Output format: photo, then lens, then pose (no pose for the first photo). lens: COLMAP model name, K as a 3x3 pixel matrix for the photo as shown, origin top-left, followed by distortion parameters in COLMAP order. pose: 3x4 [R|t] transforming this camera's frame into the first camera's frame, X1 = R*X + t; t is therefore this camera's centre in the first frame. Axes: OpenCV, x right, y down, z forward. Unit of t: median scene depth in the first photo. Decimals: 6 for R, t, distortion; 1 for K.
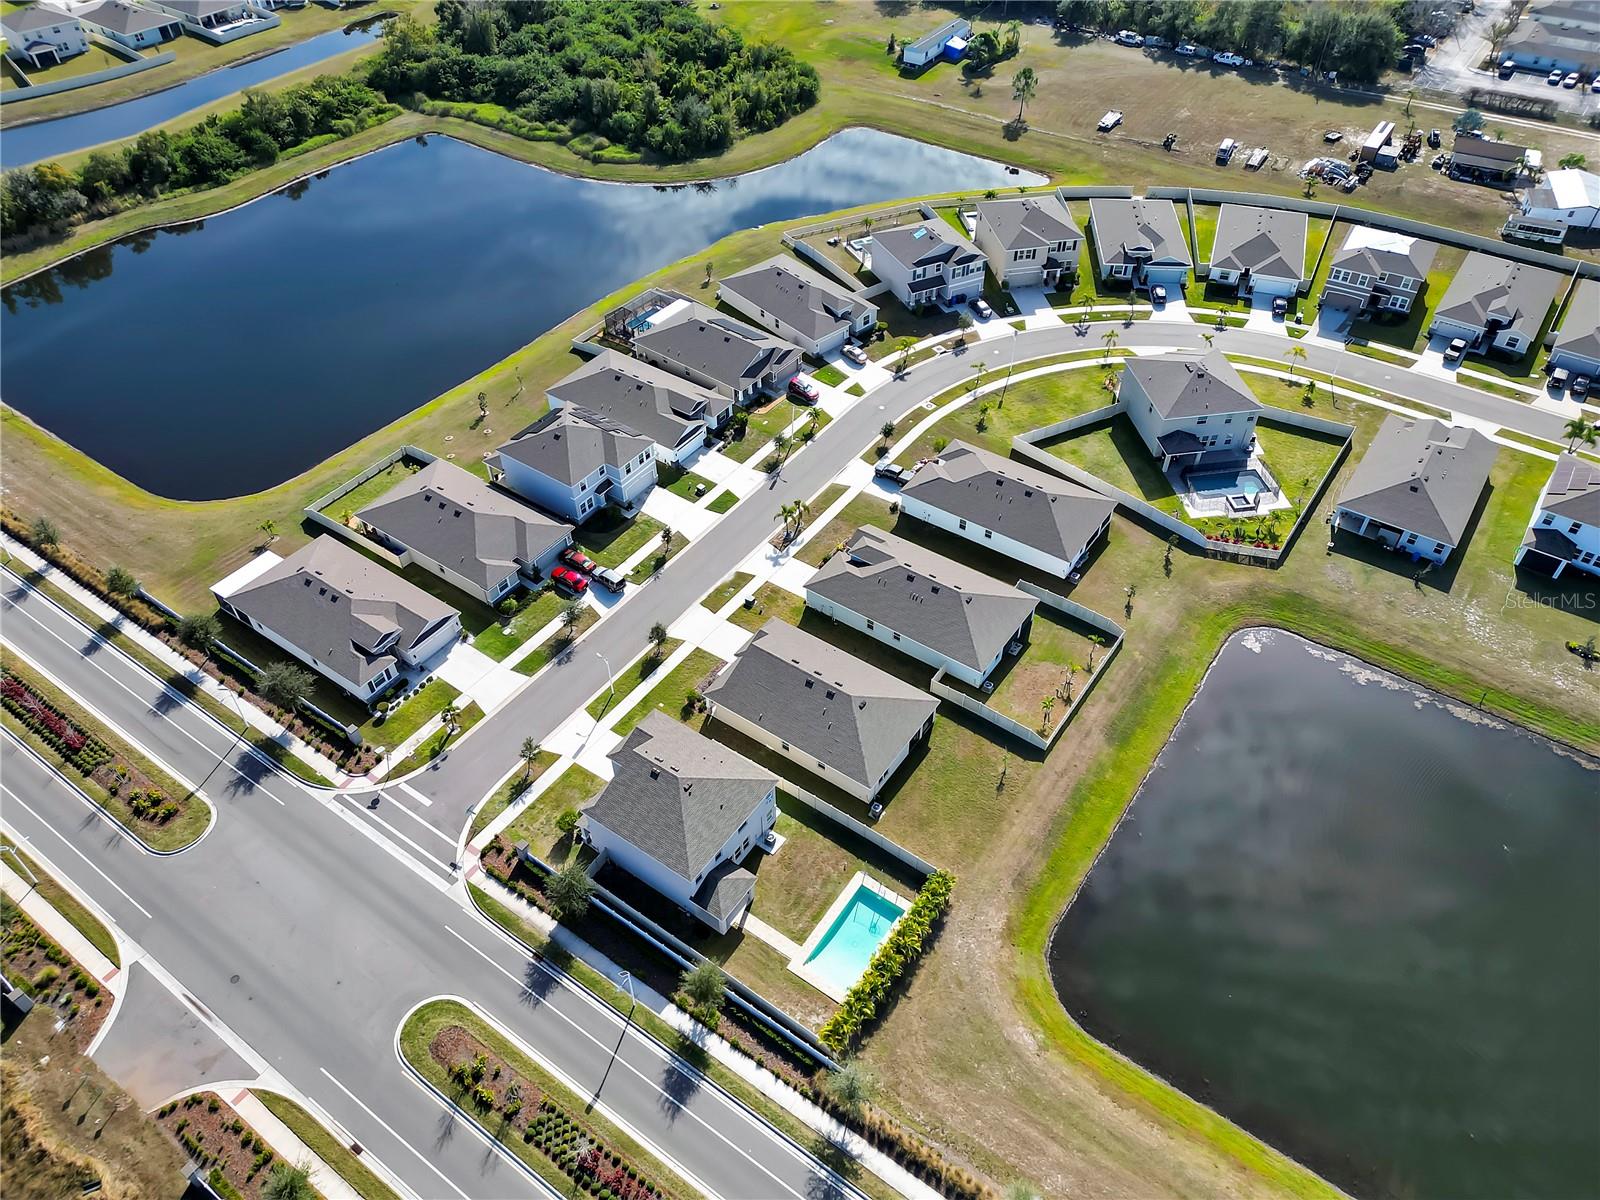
lens RADIAL K [[1106.4, 0, 804.3], [0, 1106.4, 606.4], [0, 0, 1]] dist [0.094146, -0.104450]
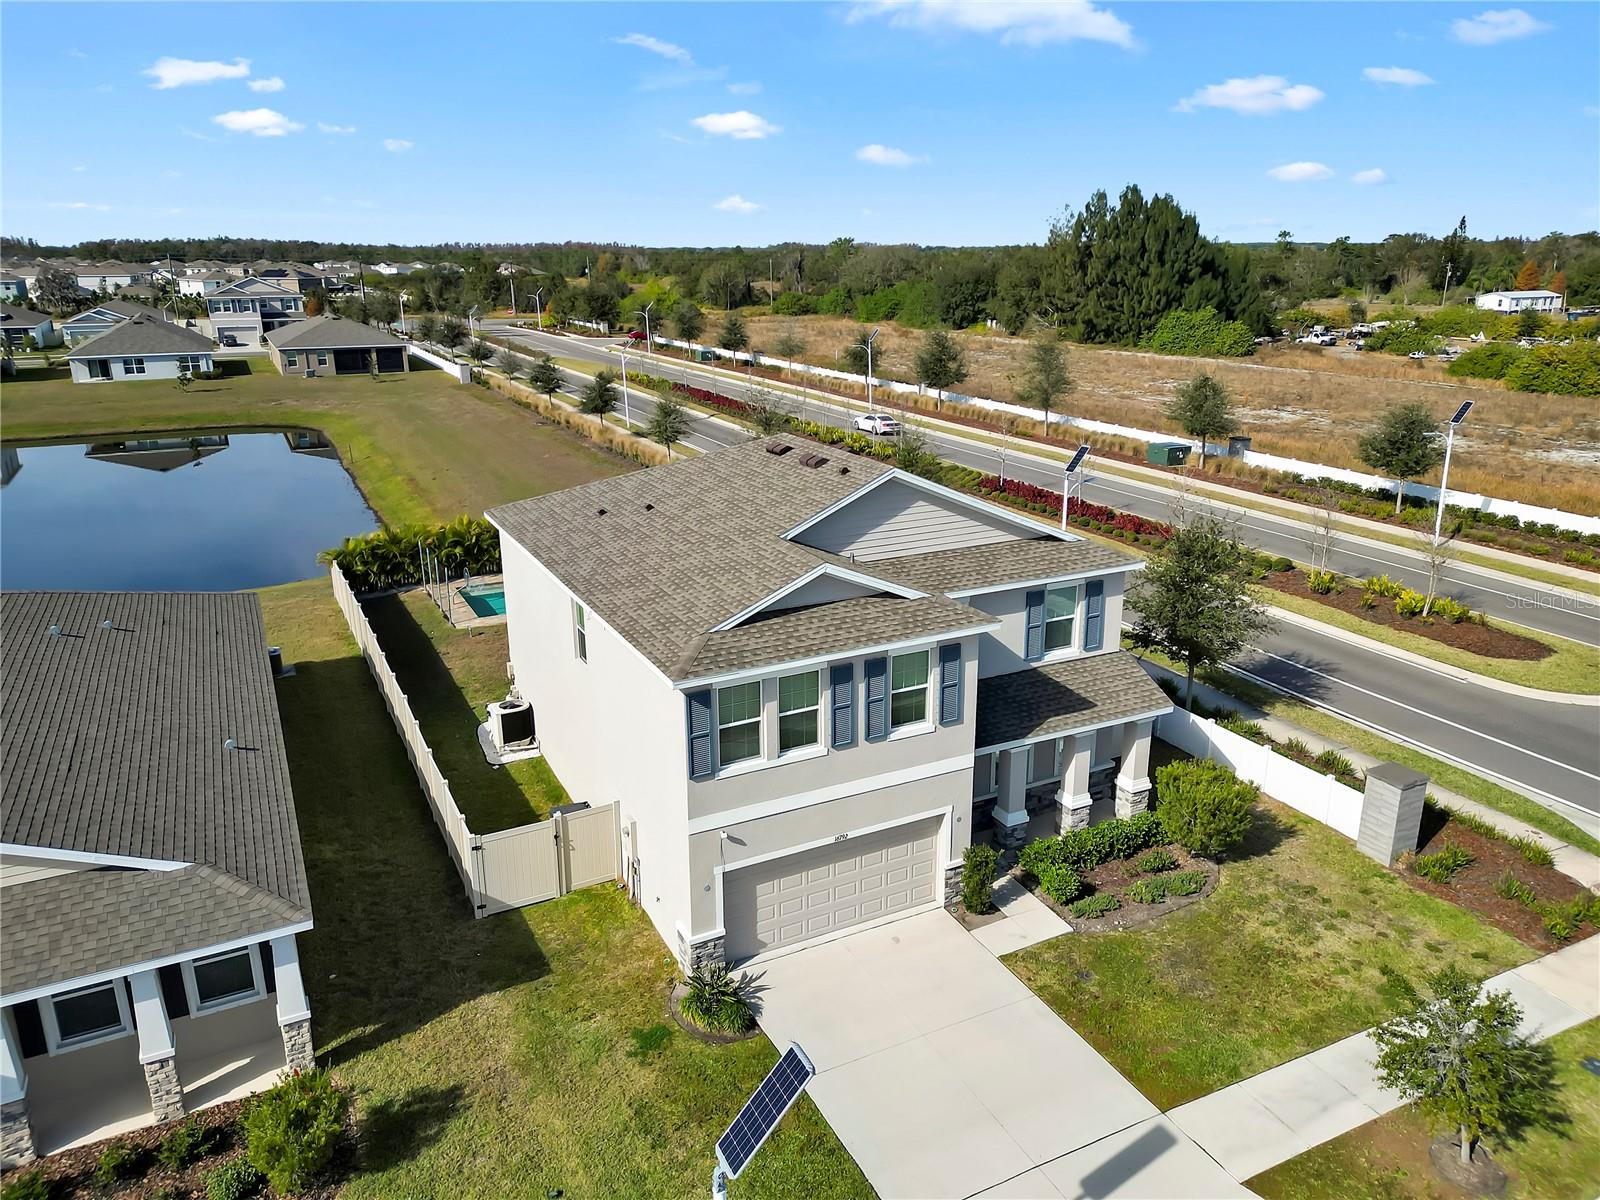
lens RADIAL K [[1128.0, 0, 803.6], [0, 1128.0, 598.4], [0, 0, 1]] dist [0.081021, -0.087440]
pose [[-0.882228, -0.131855, 0.451982, -0.204899], [0.337239, 0.492923, 0.802058, -0.046778], [-0.328547, 0.860024, -0.390405, 0.923061]]
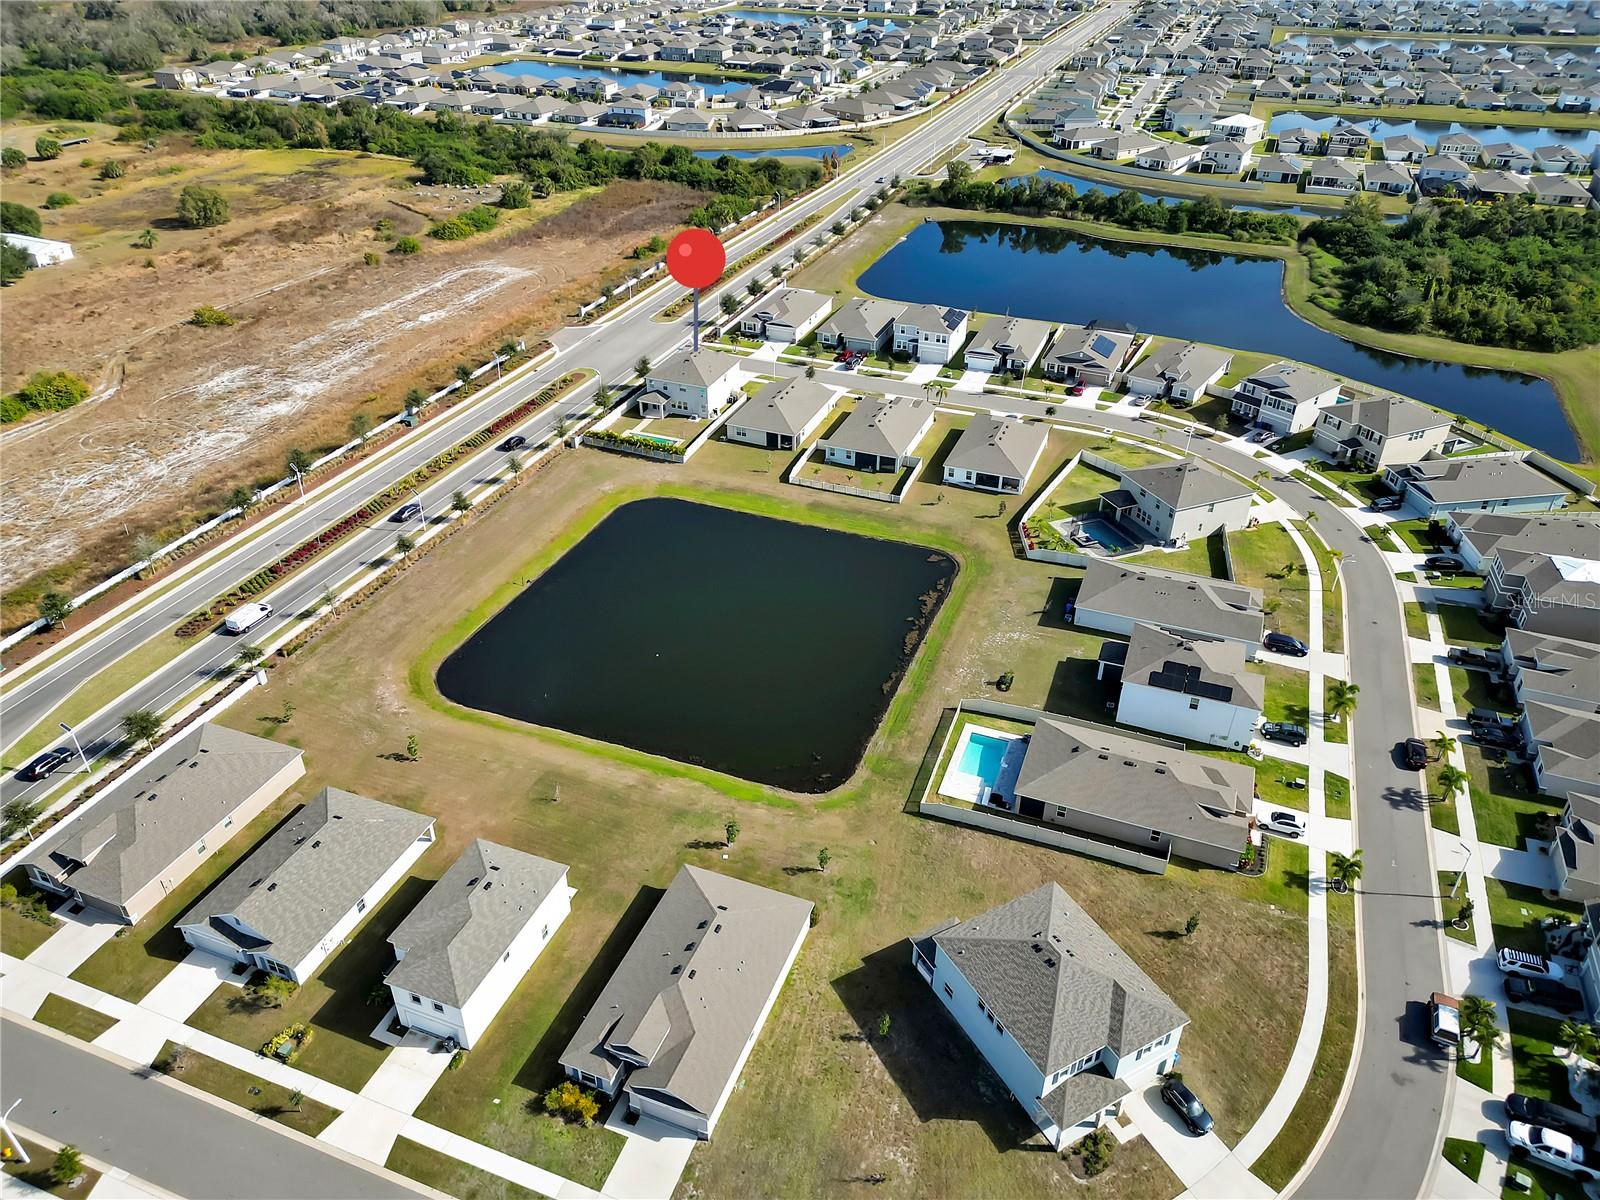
lens RADIAL K [[1113.3, 0, 806.2], [0, 1113.3, 604.0], [0, 0, 1]] dist [0.047265, -0.026742]
pose [[0.247208, 0.535392, -0.807616, 1.495124], [-0.690526, 0.682054, 0.240785, -0.145124], [0.679752, 0.498156, 0.538311, 0.210420]]
